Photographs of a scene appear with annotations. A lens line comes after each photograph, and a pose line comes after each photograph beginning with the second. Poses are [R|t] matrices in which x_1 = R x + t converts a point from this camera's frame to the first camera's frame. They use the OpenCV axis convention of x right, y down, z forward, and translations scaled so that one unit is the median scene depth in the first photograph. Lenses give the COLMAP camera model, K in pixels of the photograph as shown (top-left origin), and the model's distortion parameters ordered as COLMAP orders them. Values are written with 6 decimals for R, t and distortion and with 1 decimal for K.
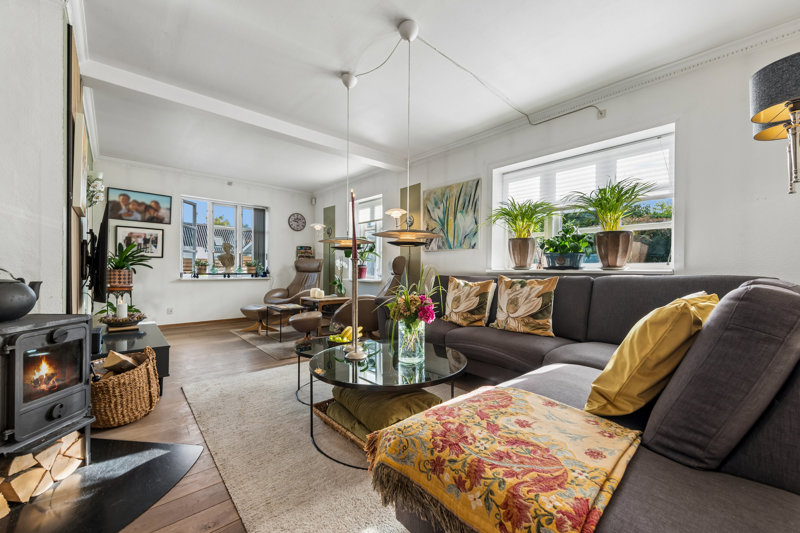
lens RADIAL K [[316.4, 0, 401.3], [0, 316.4, 270.0], [0, 0, 1]] dist [0.003930, -0.000689]
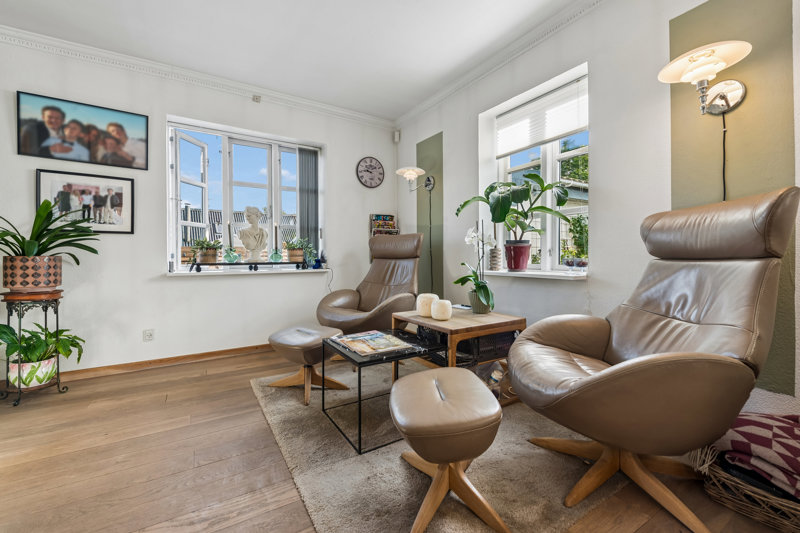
lens RADIAL K [[334.8, 0, 399.1], [0, 334.8, 257.7], [0, 0, 1]] dist [0.002687, -0.000038]
pose [[0.984767, -0.013624, -0.173347, -0.227334], [0.012947, 0.999903, -0.005037, 0.009251], [0.173399, 0.002715, 0.984848, 0.534712]]
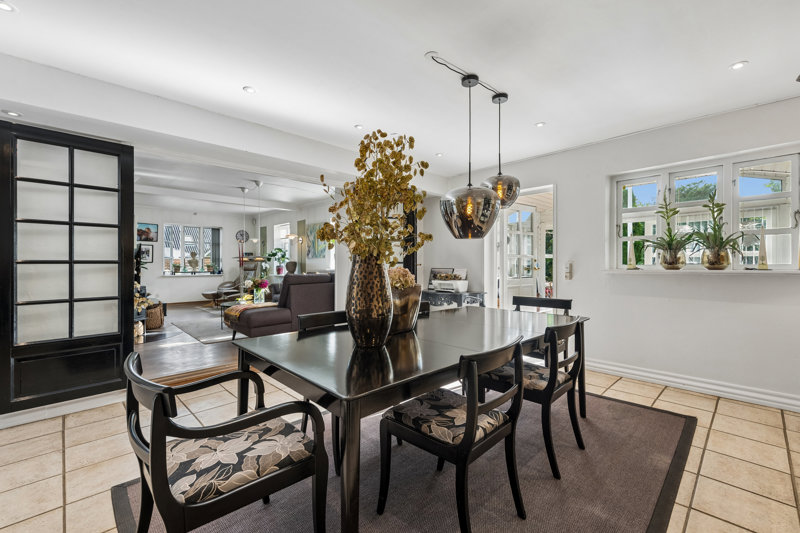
lens RADIAL K [[334.8, 0, 402.0], [0, 334.8, 265.6], [0, 0, 1]] dist [0.002687, -0.000038]
pose [[0.999027, -0.007363, 0.043492, 0.451353], [0.007368, 0.999973, 0.000056, -0.013478], [-0.043491, 0.000265, 0.999054, -0.774561]]
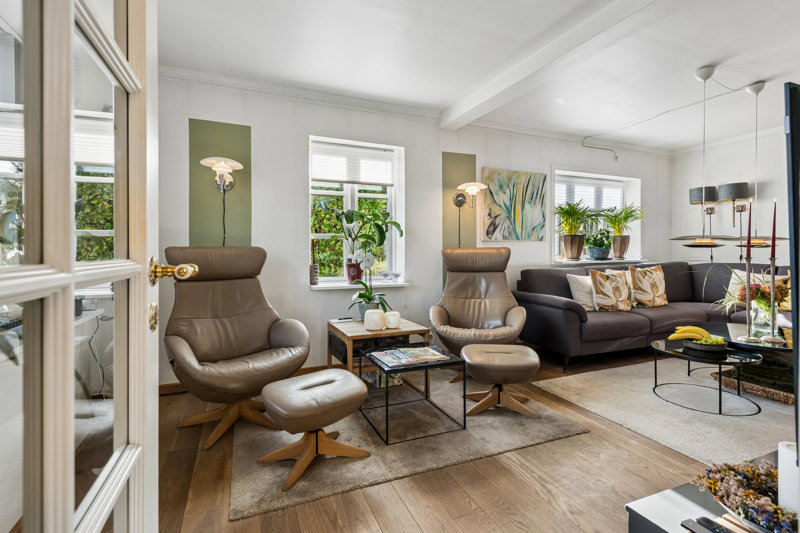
lens RADIAL K [[381.5, 0, 398.7], [0, 381.5, 251.9], [0, 0, 1]] dist [0.005037, -0.001790]
pose [[0.327173, -0.012467, 0.944882, -0.805493], [0.008512, 0.999911, 0.010245, -0.036190], [-0.944926, 0.004691, 0.327250, 0.761344]]
